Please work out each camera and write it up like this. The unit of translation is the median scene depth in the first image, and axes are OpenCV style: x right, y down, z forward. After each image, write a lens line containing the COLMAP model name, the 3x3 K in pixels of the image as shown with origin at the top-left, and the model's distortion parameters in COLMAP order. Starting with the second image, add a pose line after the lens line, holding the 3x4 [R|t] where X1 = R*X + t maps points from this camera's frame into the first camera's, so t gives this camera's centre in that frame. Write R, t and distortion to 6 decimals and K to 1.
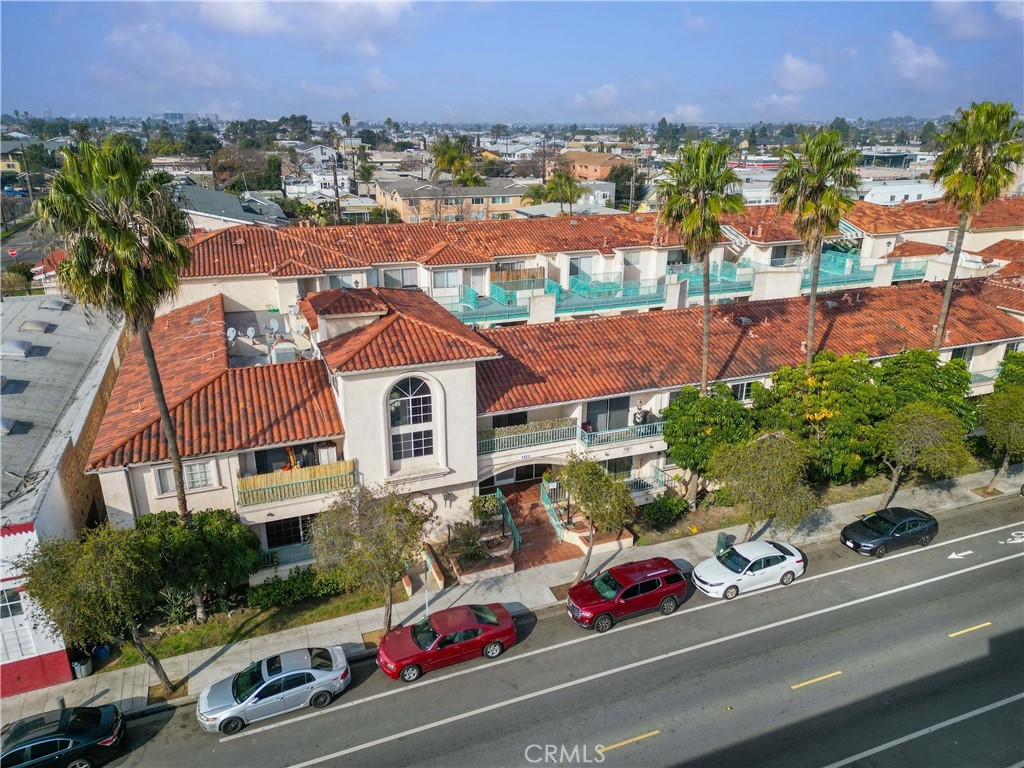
lens RADIAL K [[722.2, 0, 517.8], [0, 722.2, 384.8], [0, 0, 1]] dist [0.060804, -0.027314]
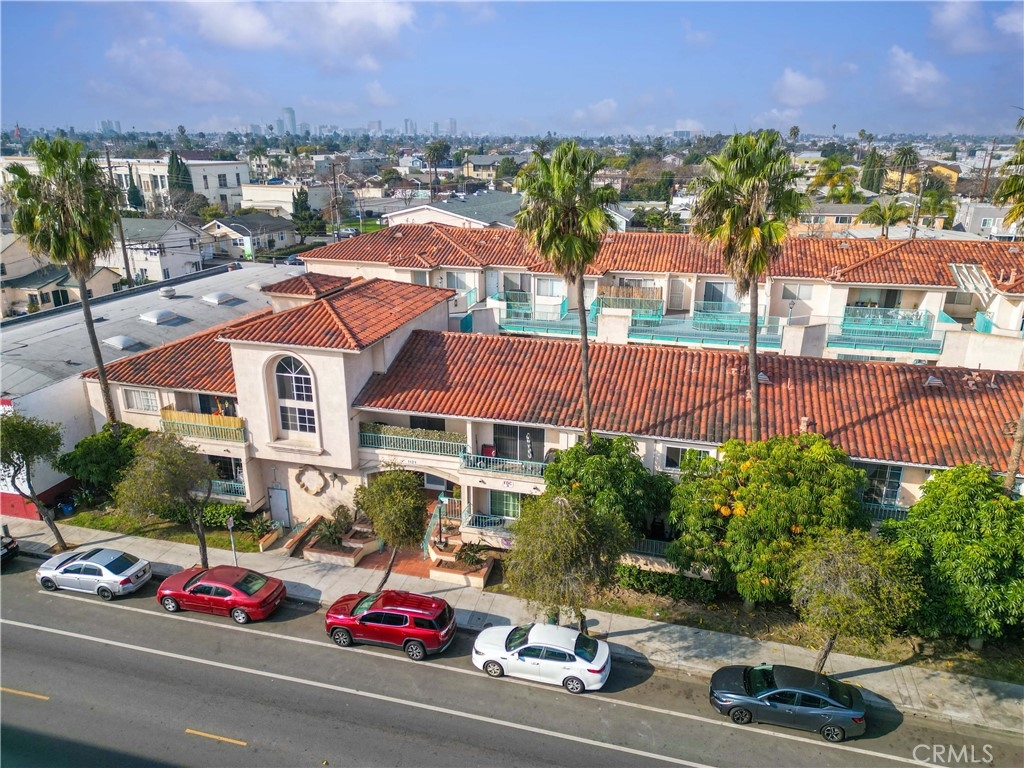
lens RADIAL K [[722.2, 0, 513.7], [0, 722.2, 384.6], [0, 0, 1]] dist [0.060804, -0.027314]
pose [[0.797333, 0.191611, -0.572315, 0.717691], [-0.202311, 0.978256, 0.045666, -0.082483], [0.568621, 0.079374, 0.818761, 0.281424]]
